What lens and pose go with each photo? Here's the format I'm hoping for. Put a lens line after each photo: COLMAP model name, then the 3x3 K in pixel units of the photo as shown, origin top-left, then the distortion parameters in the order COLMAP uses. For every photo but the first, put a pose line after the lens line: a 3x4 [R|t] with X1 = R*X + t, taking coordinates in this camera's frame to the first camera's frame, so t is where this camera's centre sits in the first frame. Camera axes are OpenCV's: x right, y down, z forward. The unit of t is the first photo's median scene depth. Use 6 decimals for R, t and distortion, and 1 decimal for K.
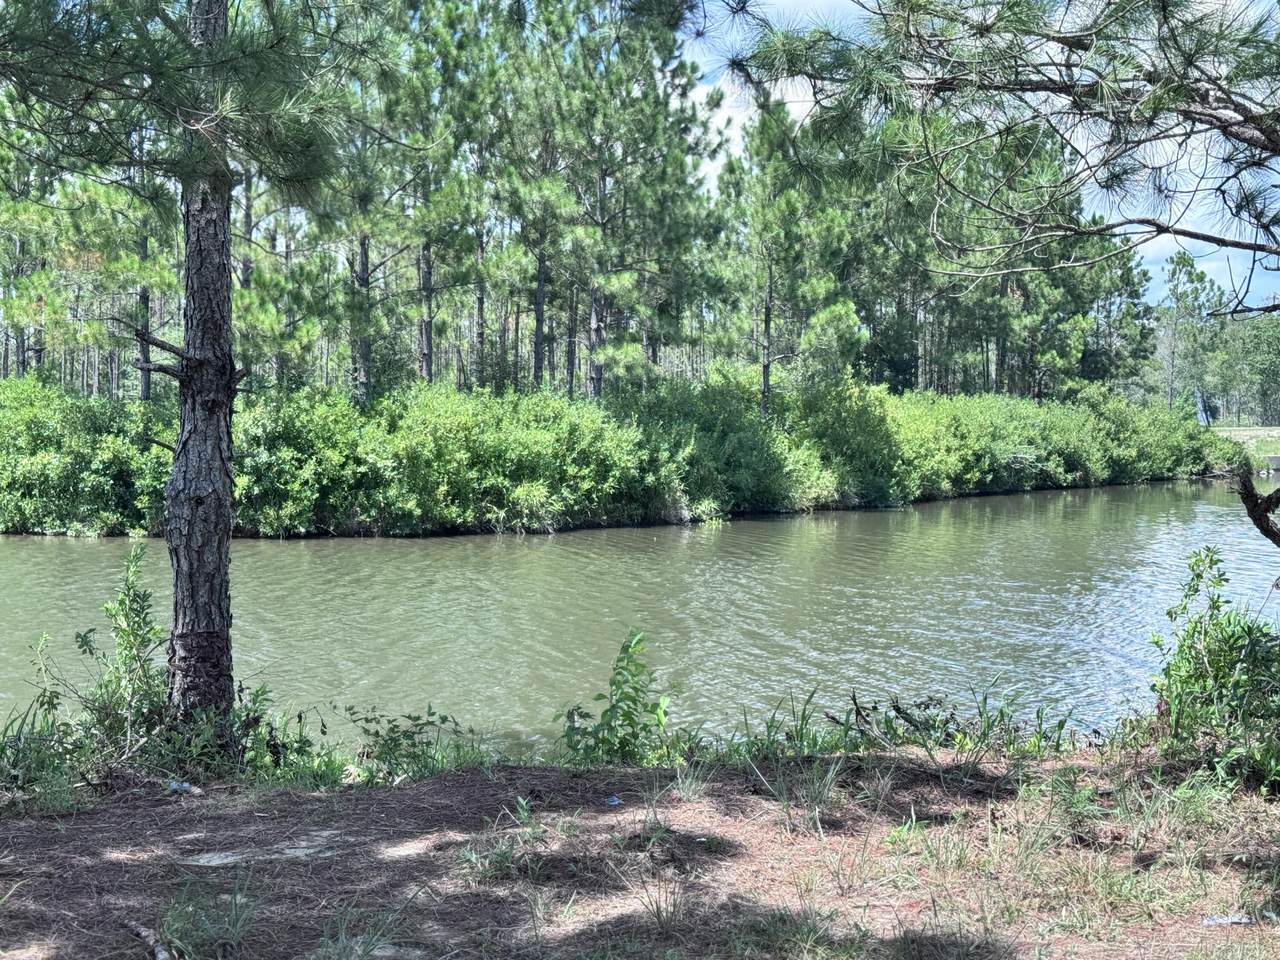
lens RADIAL K [[1774.0, 0, 638.3], [0, 1774.0, 479.2], [0, 0, 1]] dist [0.127054, 0.000000]
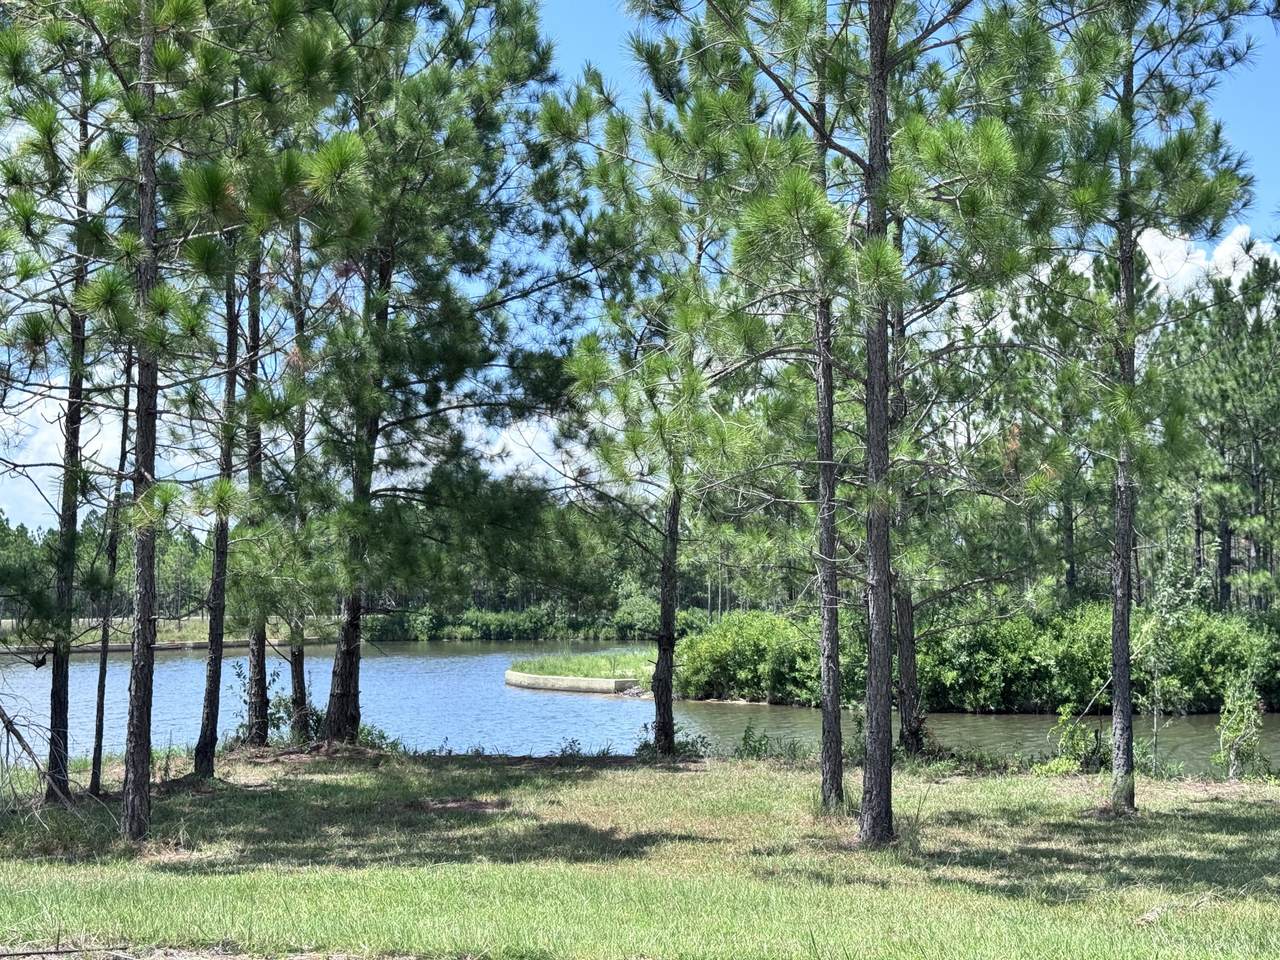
lens RADIAL K [[1774.0, 0, 647.9], [0, 1774.0, 476.9], [0, 0, 1]] dist [0.127054, 0.000000]
pose [[0.857786, -0.055766, -0.510973, 0.324017], [0.000401, 0.994169, -0.107829, -0.002249], [0.514007, 0.092289, 0.852807, -0.412717]]
